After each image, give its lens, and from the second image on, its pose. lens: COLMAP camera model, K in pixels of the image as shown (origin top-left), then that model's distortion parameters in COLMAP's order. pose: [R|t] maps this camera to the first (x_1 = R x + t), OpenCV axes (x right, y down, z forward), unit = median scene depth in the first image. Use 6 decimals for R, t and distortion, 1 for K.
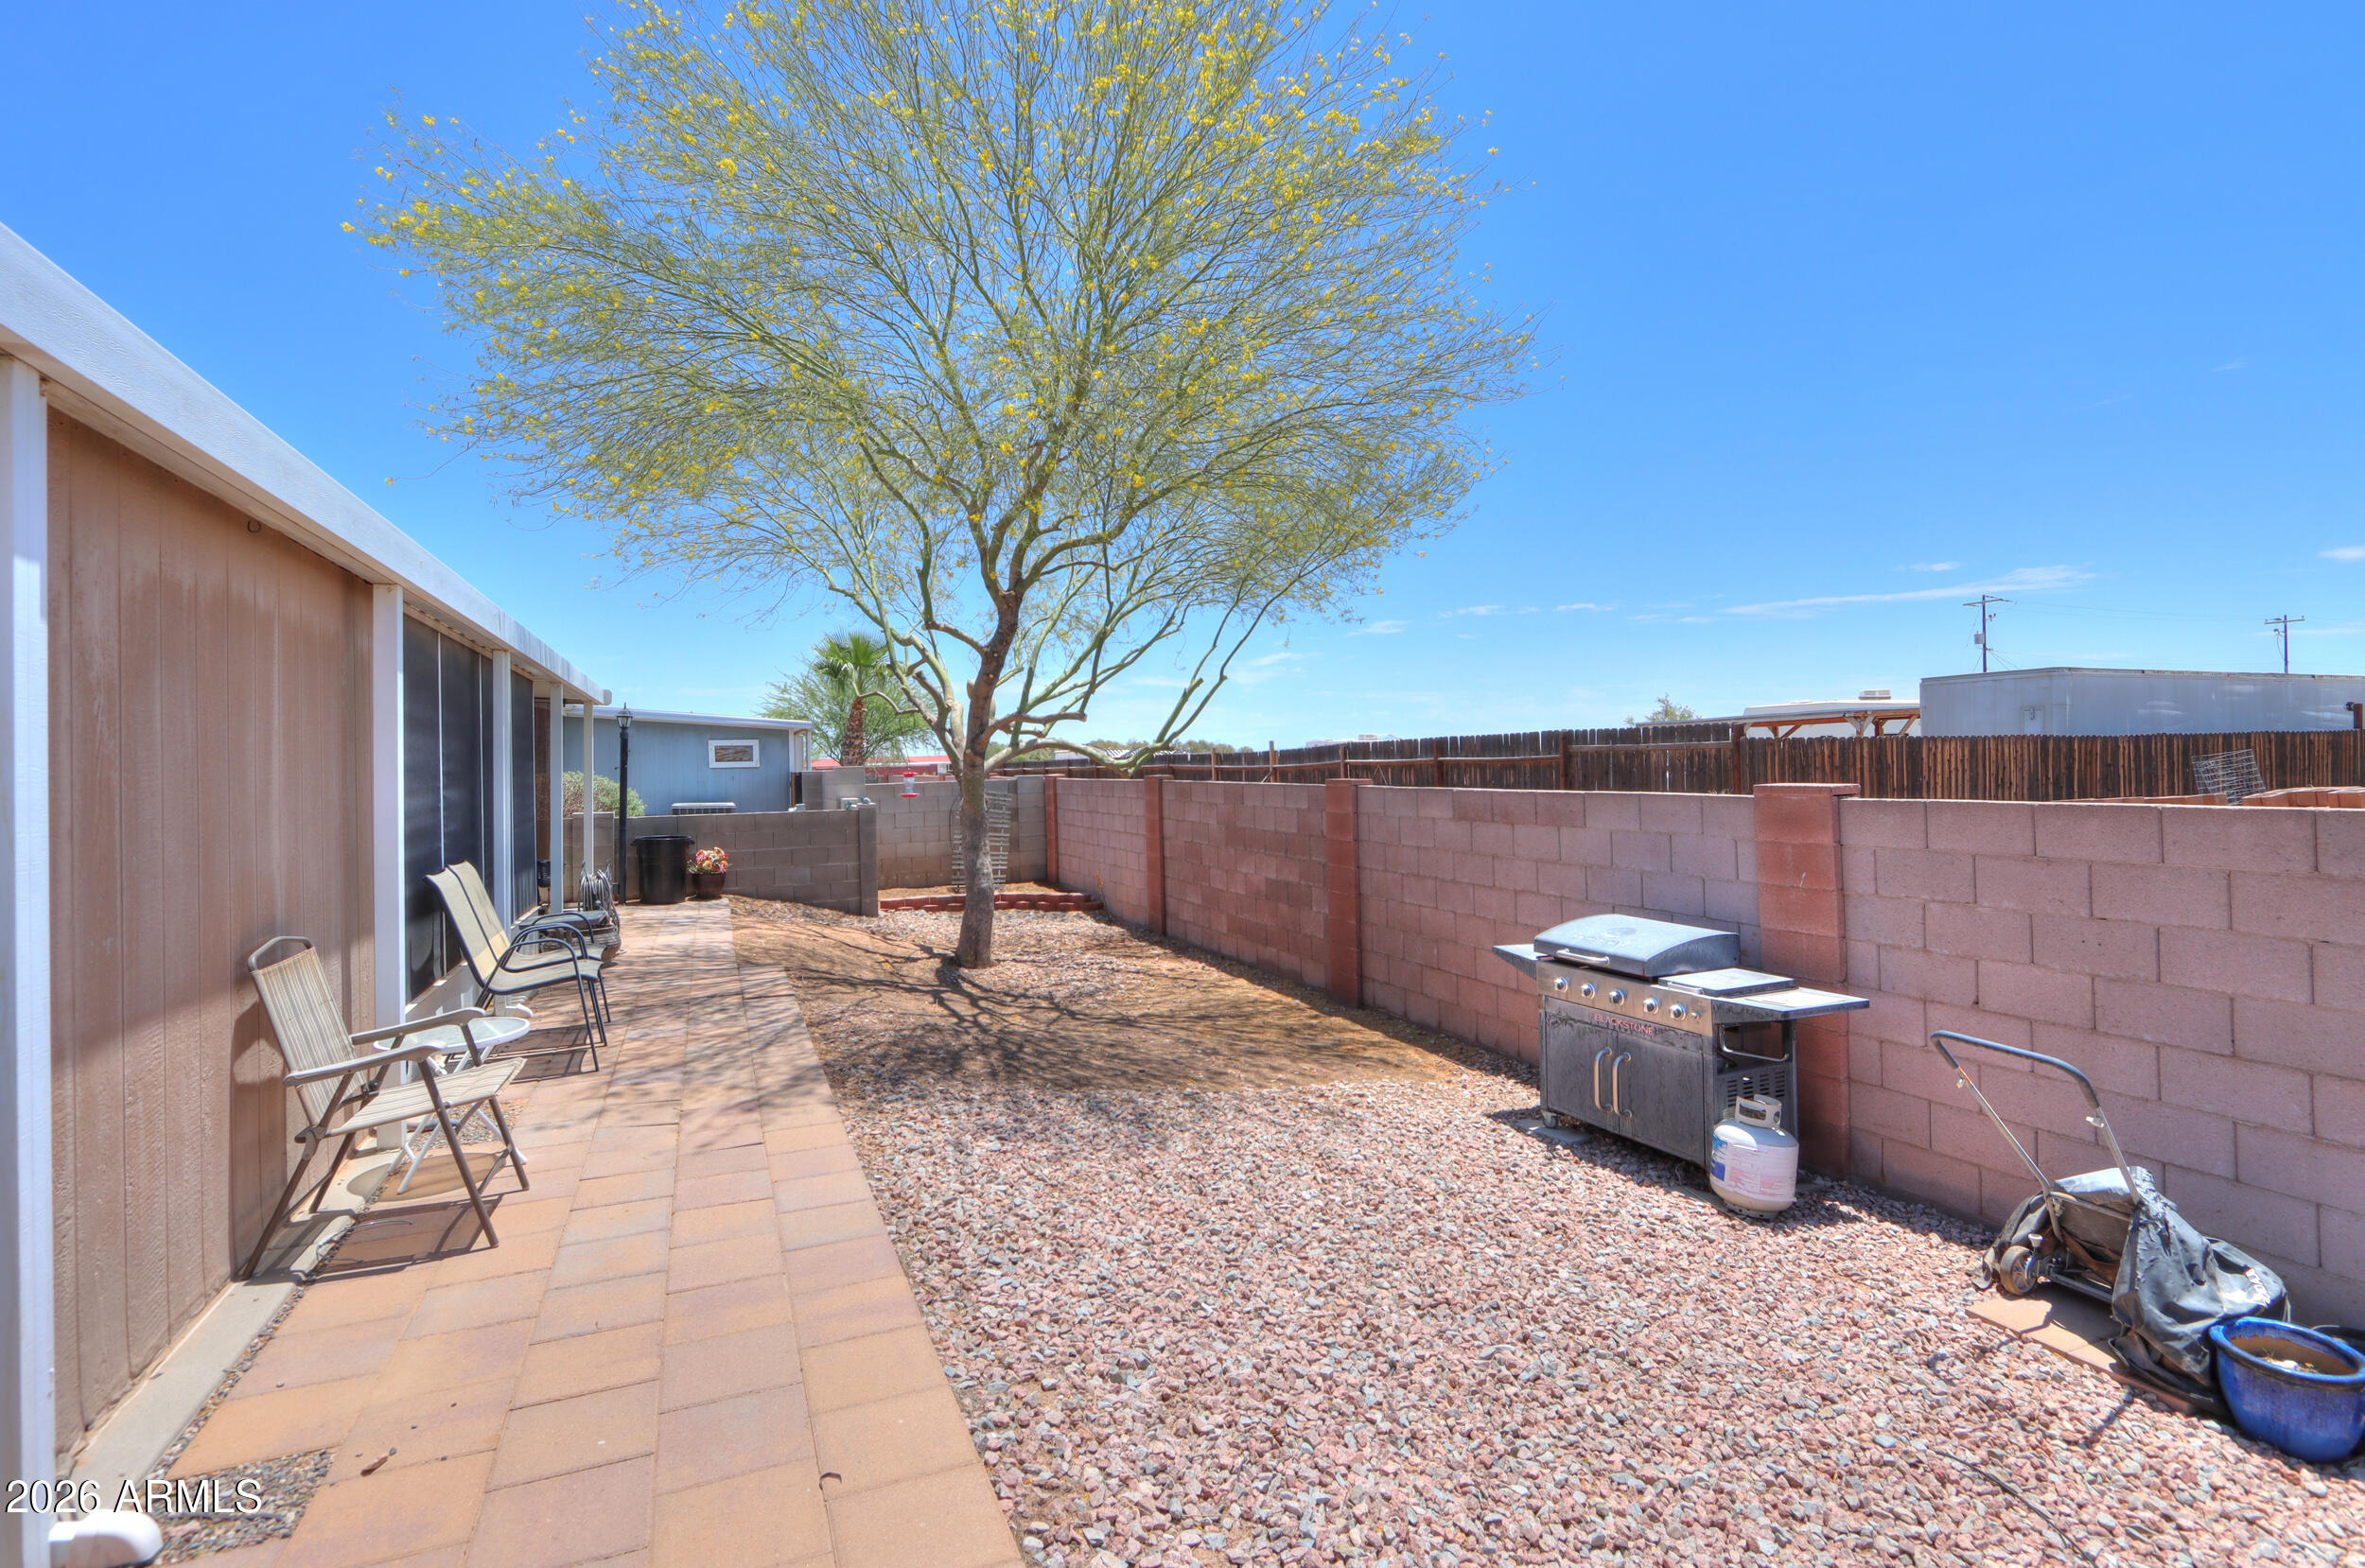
lens RADIAL K [[1129.0, 0, 1182.5], [0, 1129.0, 784.0], [0, 0, 1]] dist [0.002960, 0.000977]
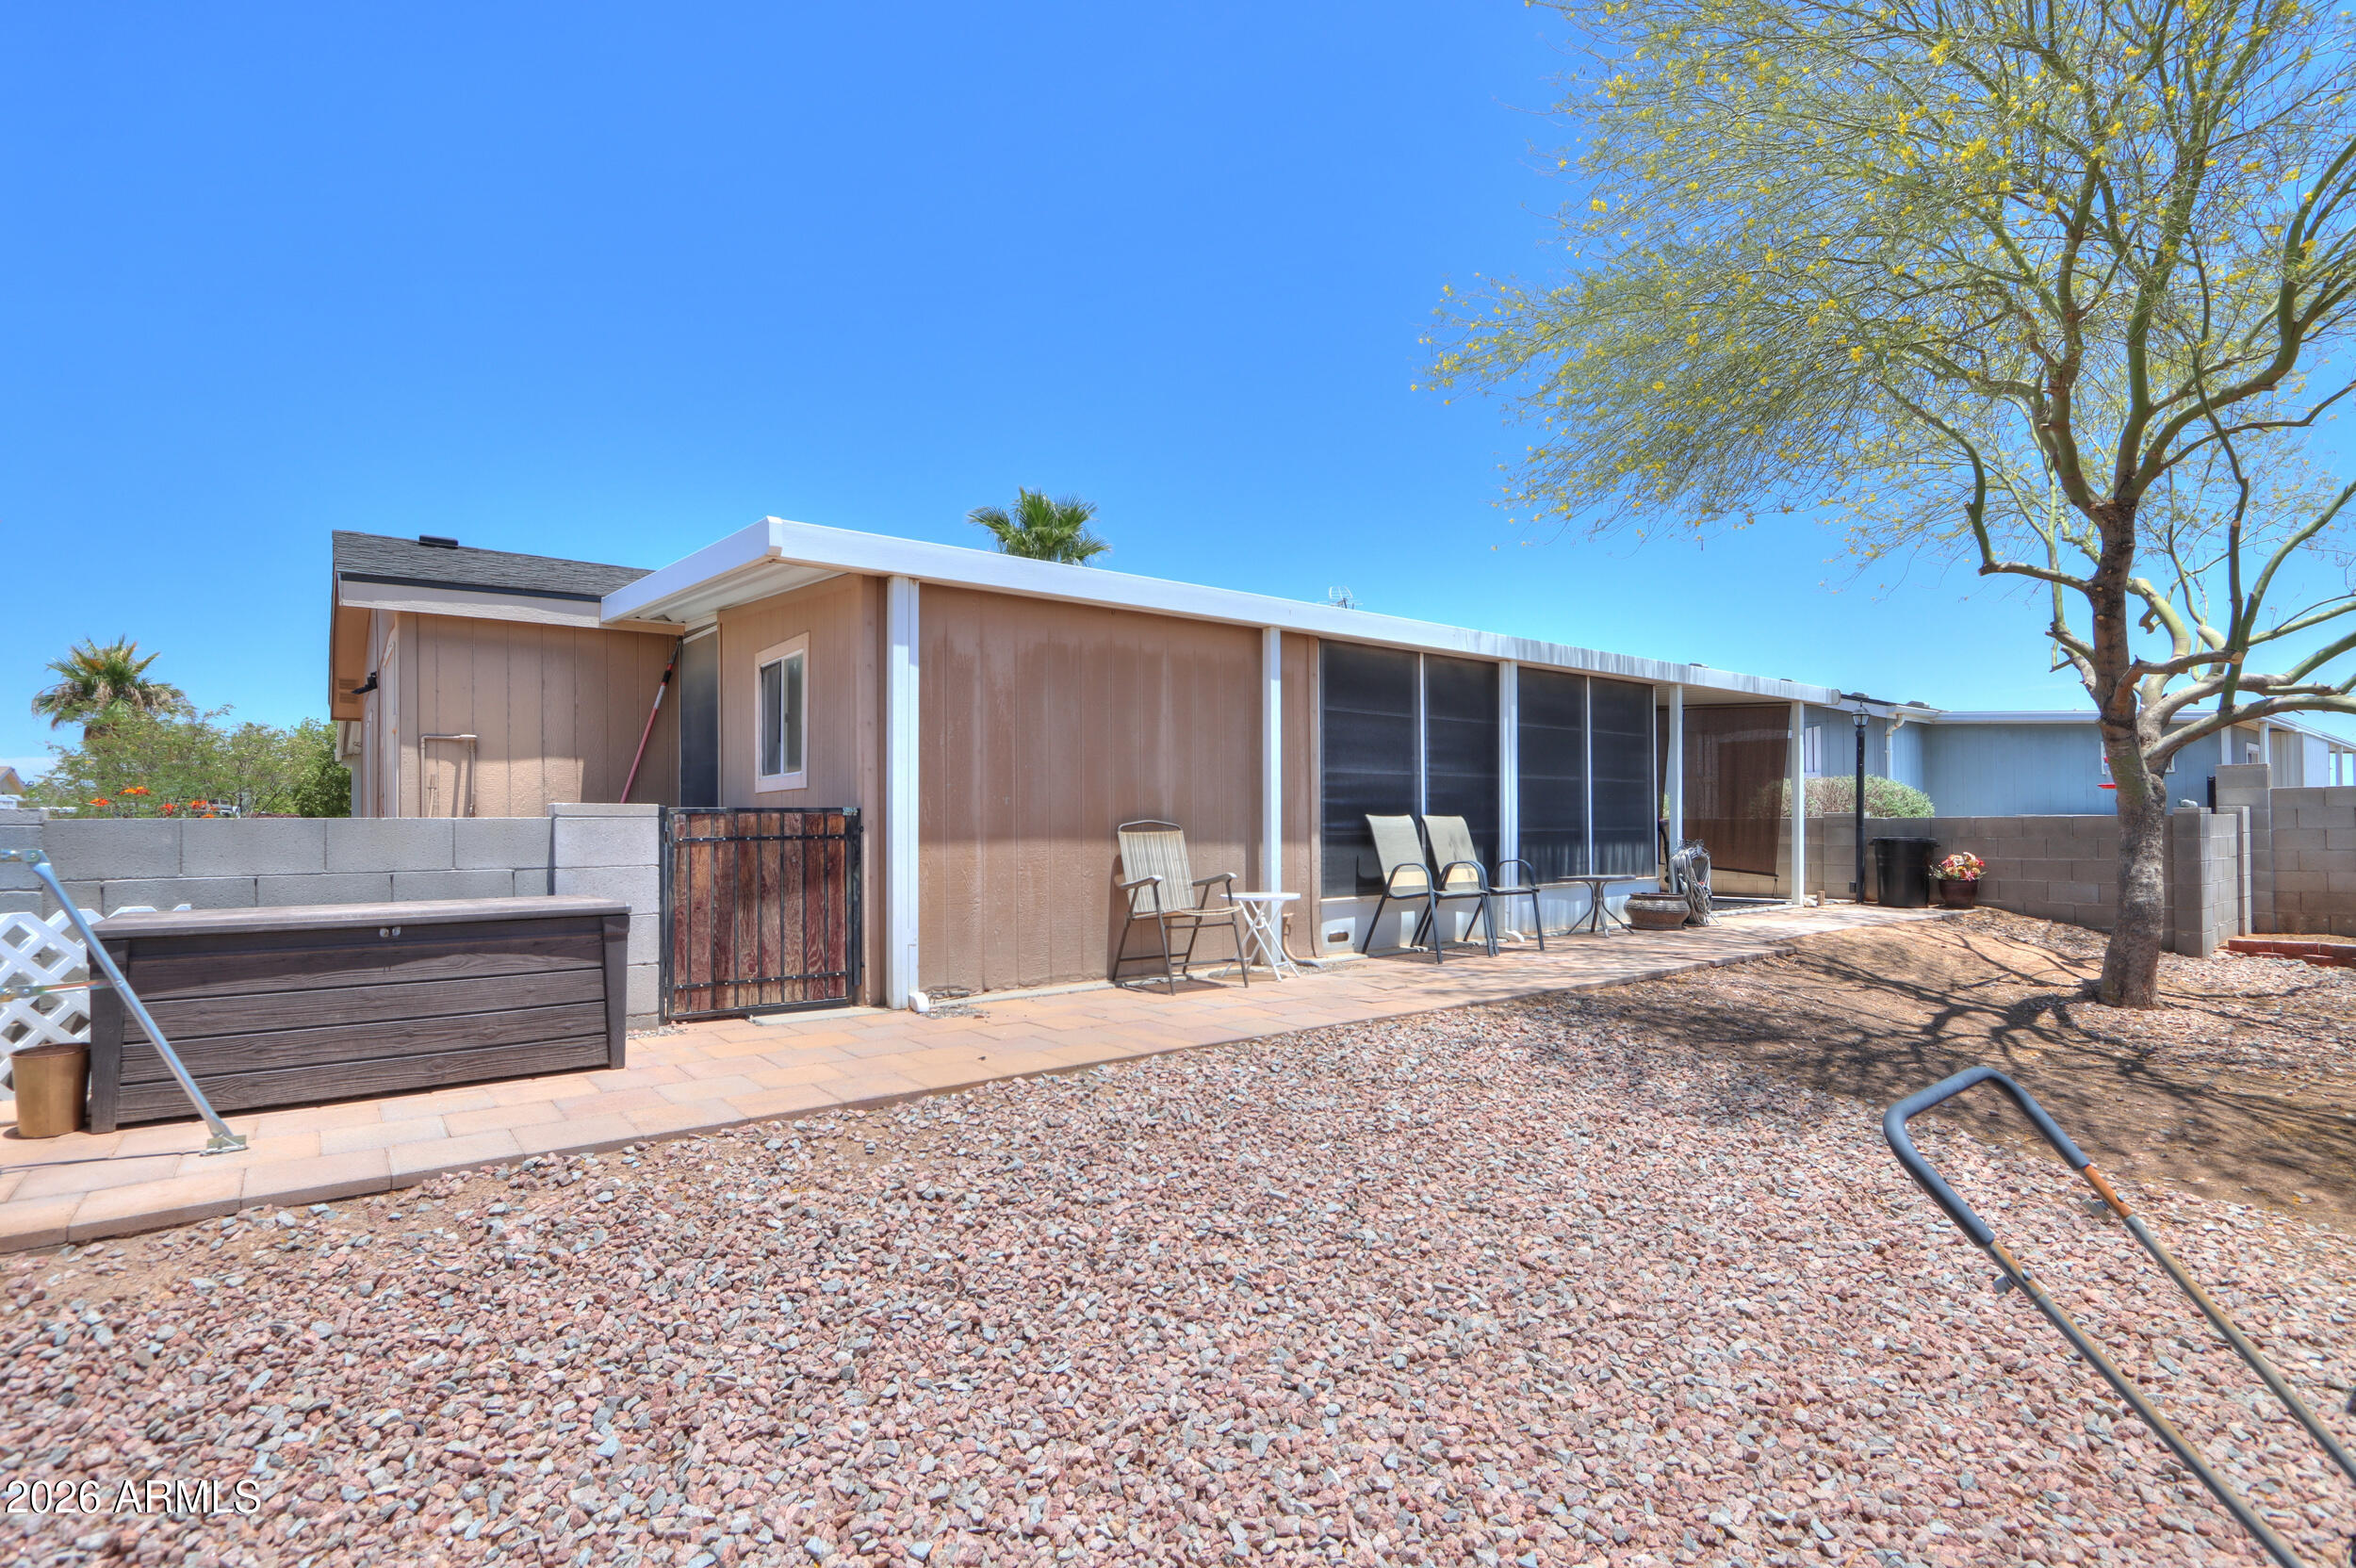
lens RADIAL K [[1124.8, 0, 1178.0], [0, 1124.8, 784.0], [0, 0, 1]] dist [0.002960, 0.000977]
pose [[0.253782, -0.019718, -0.967060, 0.408730], [-0.015787, 0.999575, -0.024523, 0.045407], [0.967133, 0.021490, 0.253363, 0.218114]]
